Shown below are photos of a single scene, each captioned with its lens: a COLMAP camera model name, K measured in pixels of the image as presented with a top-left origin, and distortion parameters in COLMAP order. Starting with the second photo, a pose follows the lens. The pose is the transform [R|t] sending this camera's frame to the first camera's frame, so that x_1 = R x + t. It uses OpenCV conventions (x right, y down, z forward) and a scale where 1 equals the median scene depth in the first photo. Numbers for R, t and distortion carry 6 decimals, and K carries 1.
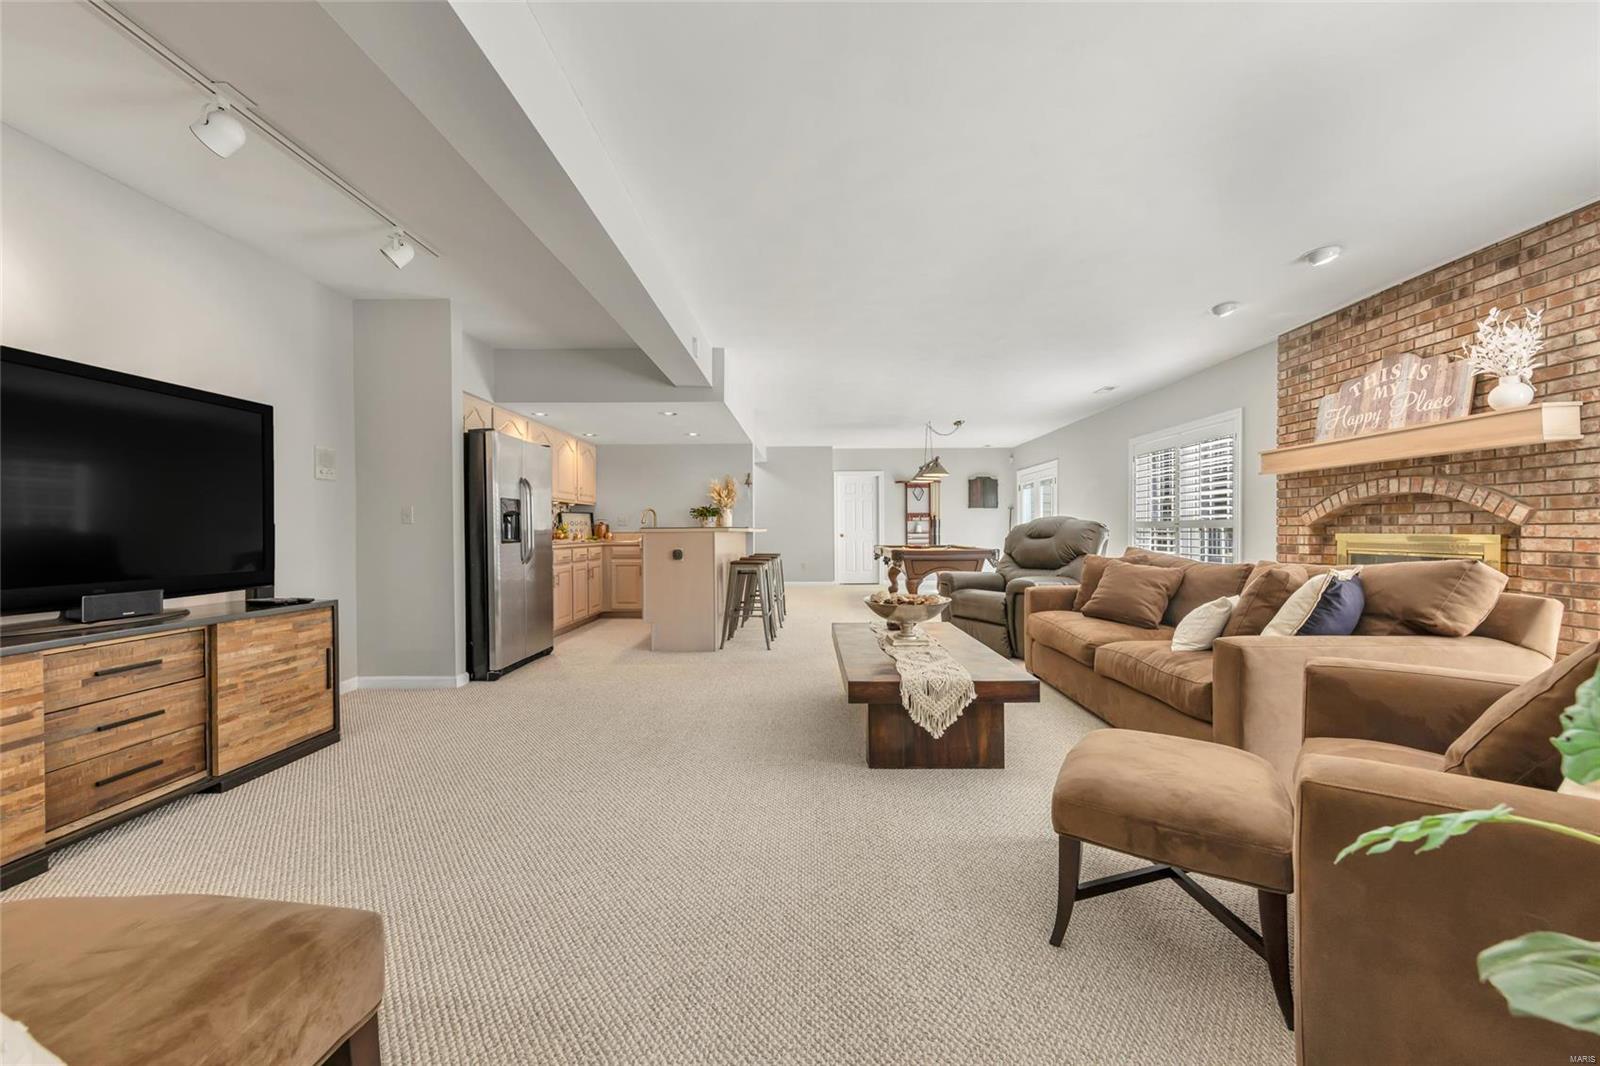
lens RADIAL K [[607.3, 0, 800.0], [0, 607.3, 533.0], [0, 0, 1]] dist [-0.000366, -0.000345]
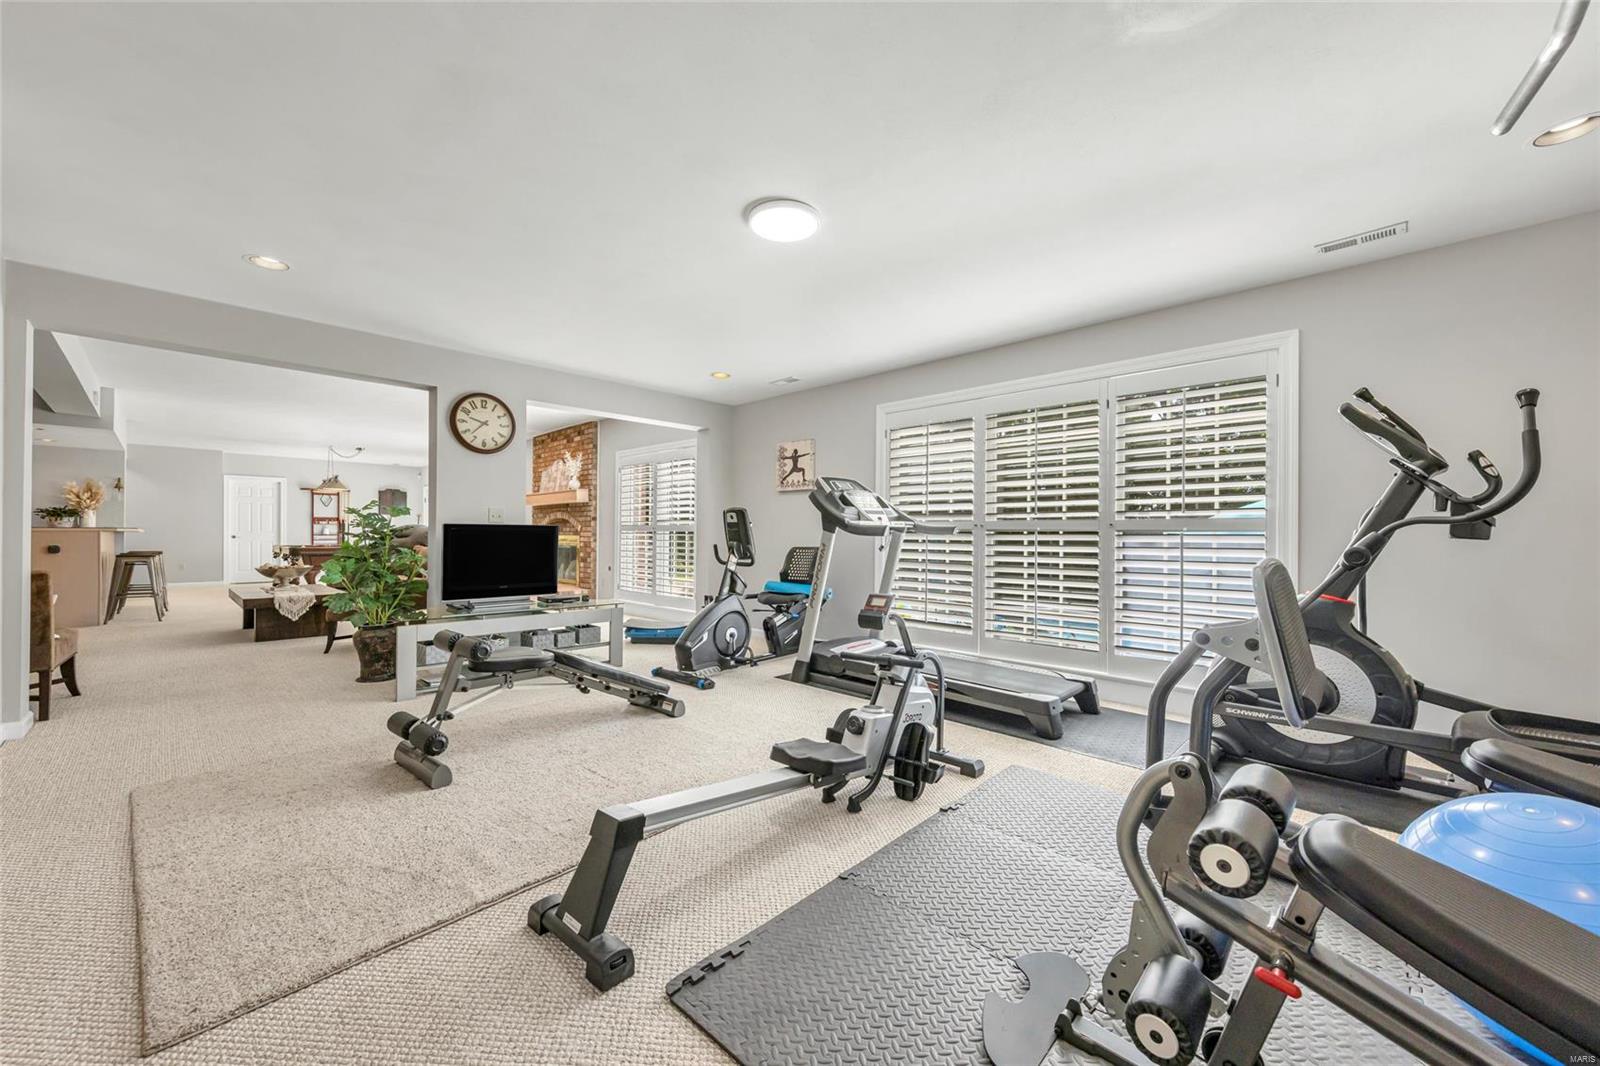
lens RADIAL K [[607.3, 0, 800.0], [0, 607.3, 533.0], [0, 0, 1]] dist [-0.000366, -0.000345]
pose [[0.679525, 0.009782, 0.733587, -0.053500], [-0.004037, 0.999946, -0.009594, 0.005439], [-0.733642, 0.003558, 0.679527, -0.640494]]
